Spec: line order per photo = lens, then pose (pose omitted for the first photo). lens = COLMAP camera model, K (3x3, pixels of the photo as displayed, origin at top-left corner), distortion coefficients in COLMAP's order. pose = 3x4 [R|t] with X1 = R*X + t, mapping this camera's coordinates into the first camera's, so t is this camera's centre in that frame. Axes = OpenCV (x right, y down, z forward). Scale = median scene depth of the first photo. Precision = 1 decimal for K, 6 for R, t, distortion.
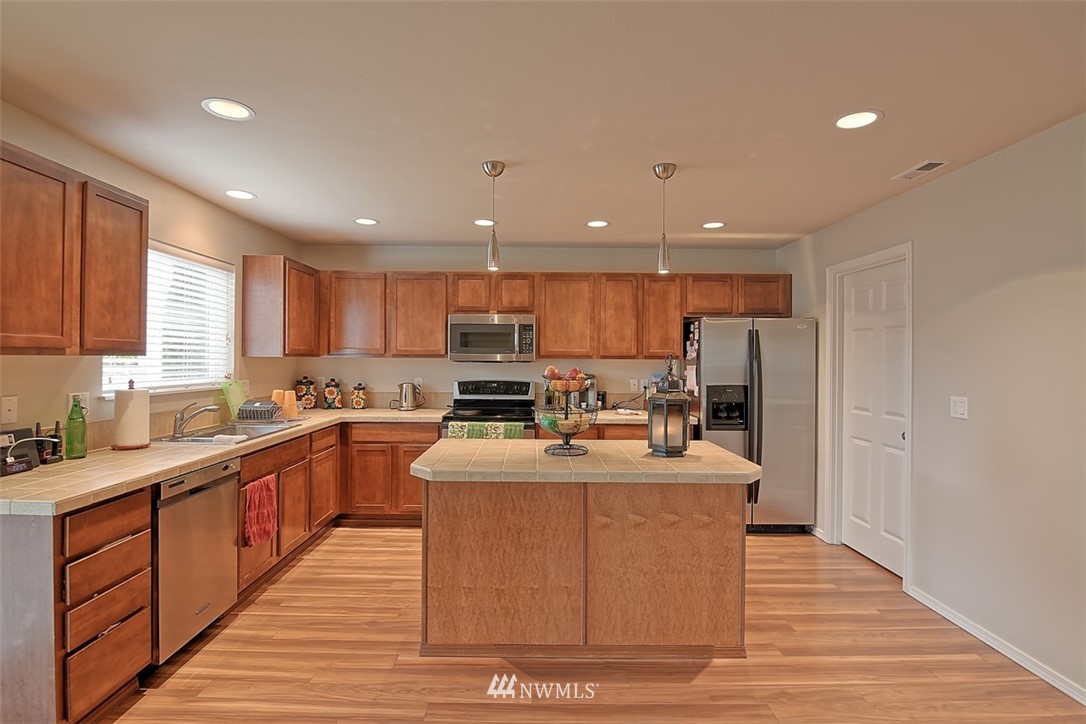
lens RADIAL K [[527.9, 0, 536.6], [0, 527.9, 358.0], [0, 0, 1]] dist [-0.012614, -0.005974]
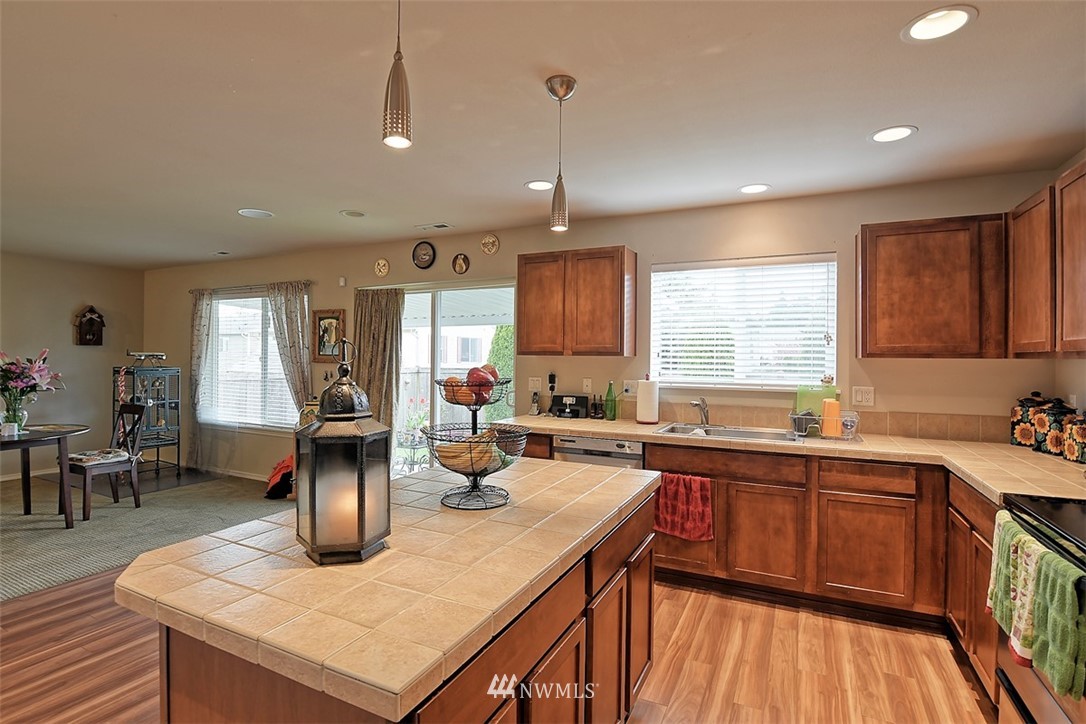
lens RADIAL K [[527.9, 0, 536.0], [0, 527.9, 357.4], [0, 0, 1]] dist [-0.012614, -0.005974]
pose [[-0.449034, -0.011568, -0.893440, 0.453334], [-0.010935, 0.999912, -0.007451, 0.009377], [0.893448, 0.006424, -0.449121, 1.031385]]
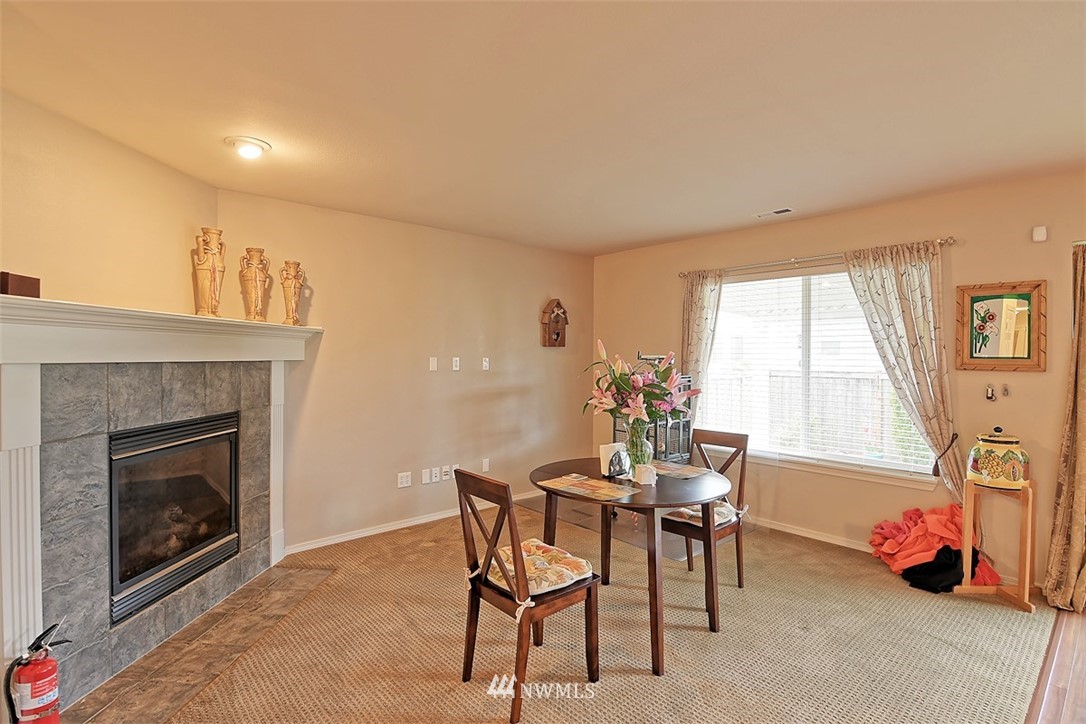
lens RADIAL K [[527.9, 0, 538.4], [0, 527.9, 356.4], [0, 0, 1]] dist [-0.012614, -0.005974]
pose [[-0.753963, -0.008278, -0.656864, 0.570762], [-0.008290, 0.999961, -0.003087, 0.004136], [0.656864, 0.003117, -0.754002, -0.010090]]
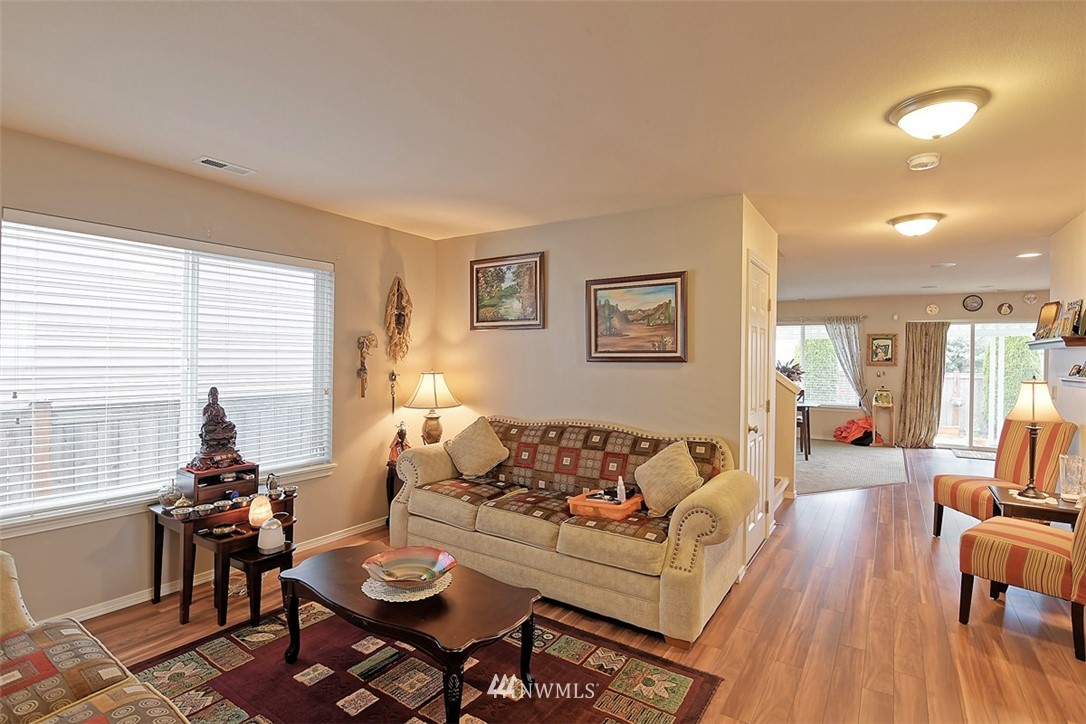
lens RADIAL K [[527.9, 0, 540.6], [0, 527.9, 356.6], [0, 0, 1]] dist [-0.012614, -0.005974]
pose [[-0.557210, -0.014306, -0.830249, 2.319646], [-0.011923, 0.999886, -0.009227, 0.018362], [0.830286, 0.004757, -0.557317, -0.122743]]
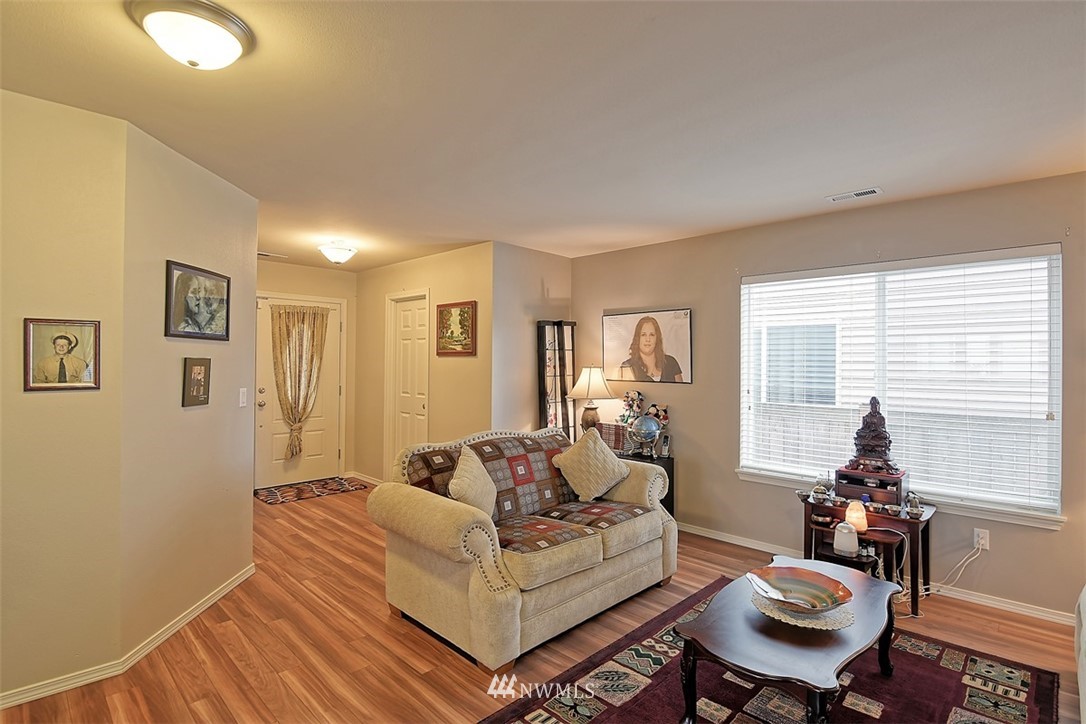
lens RADIAL K [[527.9, 0, 549.5], [0, 527.9, 361.7], [0, 0, 1]] dist [-0.012614, -0.005974]
pose [[-0.719860, -0.011361, 0.694026, 1.650159], [-0.017256, 0.999850, -0.001531, 0.014632], [-0.693905, -0.013078, -0.719948, 0.025797]]
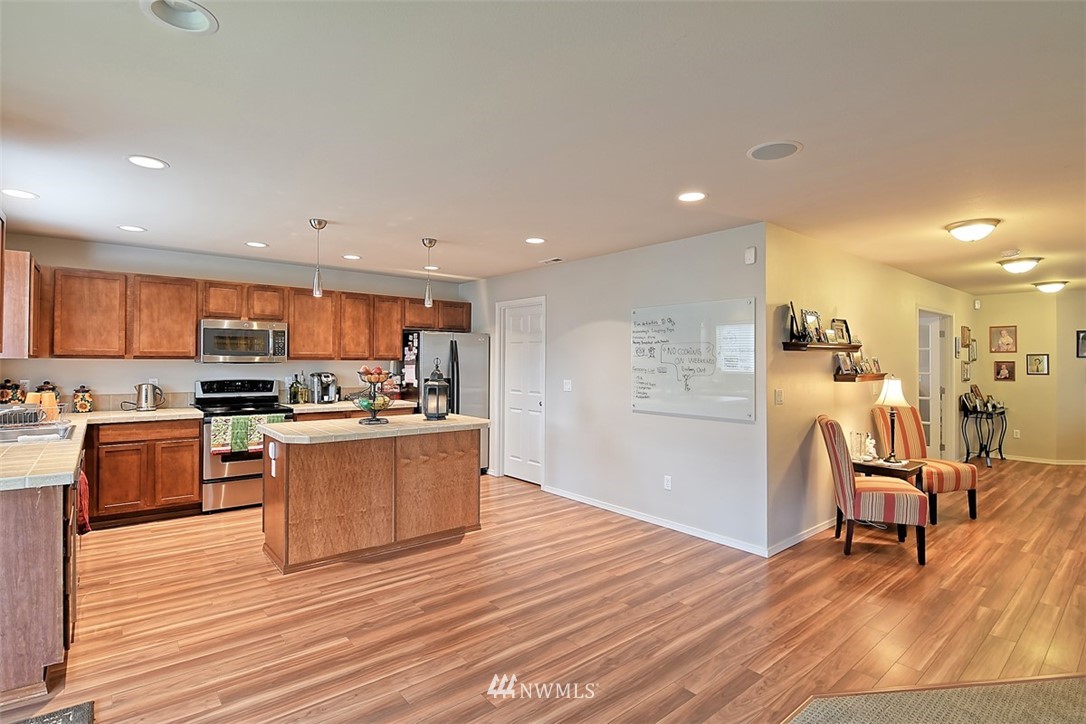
lens RADIAL K [[527.9, 0, 538.1], [0, 527.9, 361.5], [0, 0, 1]] dist [-0.012614, -0.005974]
pose [[0.772440, -0.001196, 0.635087, -0.407947], [-0.002880, 0.999981, 0.005386, -0.004584], [-0.635081, -0.005989, 0.772422, -0.348757]]
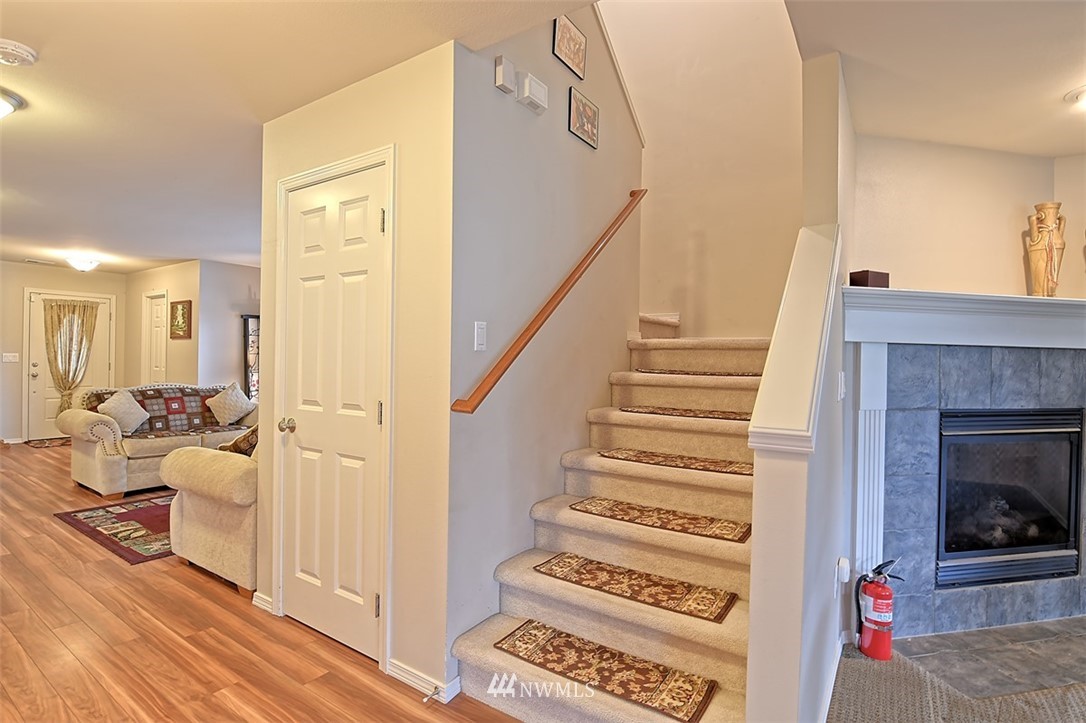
lens RADIAL K [[527.9, 0, 537.6], [0, 527.9, 359.1], [0, 0, 1]] dist [-0.012614, -0.005974]
pose [[-0.822962, -0.019975, 0.567746, 0.594005], [-0.022235, 0.999748, 0.002944, 0.042102], [-0.567662, -0.010201, -0.823199, 0.044847]]
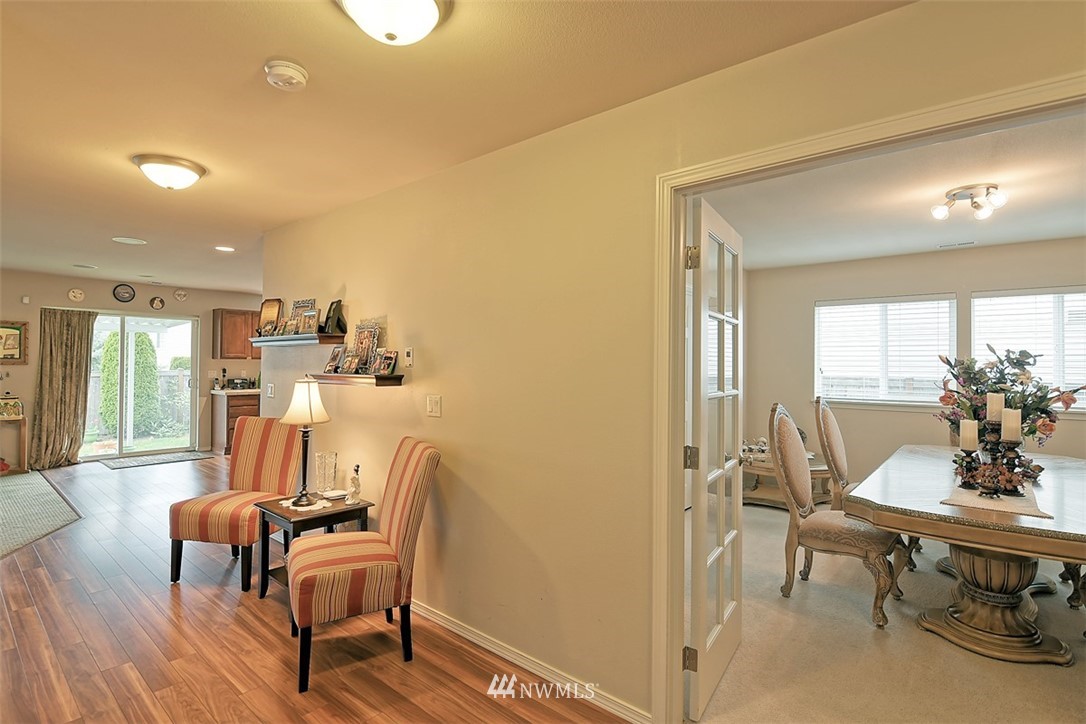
lens RADIAL K [[527.9, 0, 537.1], [0, 527.9, 360.4], [0, 0, 1]] dist [-0.012614, -0.005974]
pose [[0.758679, -0.003619, -0.651455, 1.928253], [-0.000968, 0.999977, -0.006683, 0.015845], [0.651464, 0.005701, 0.758658, -0.320656]]
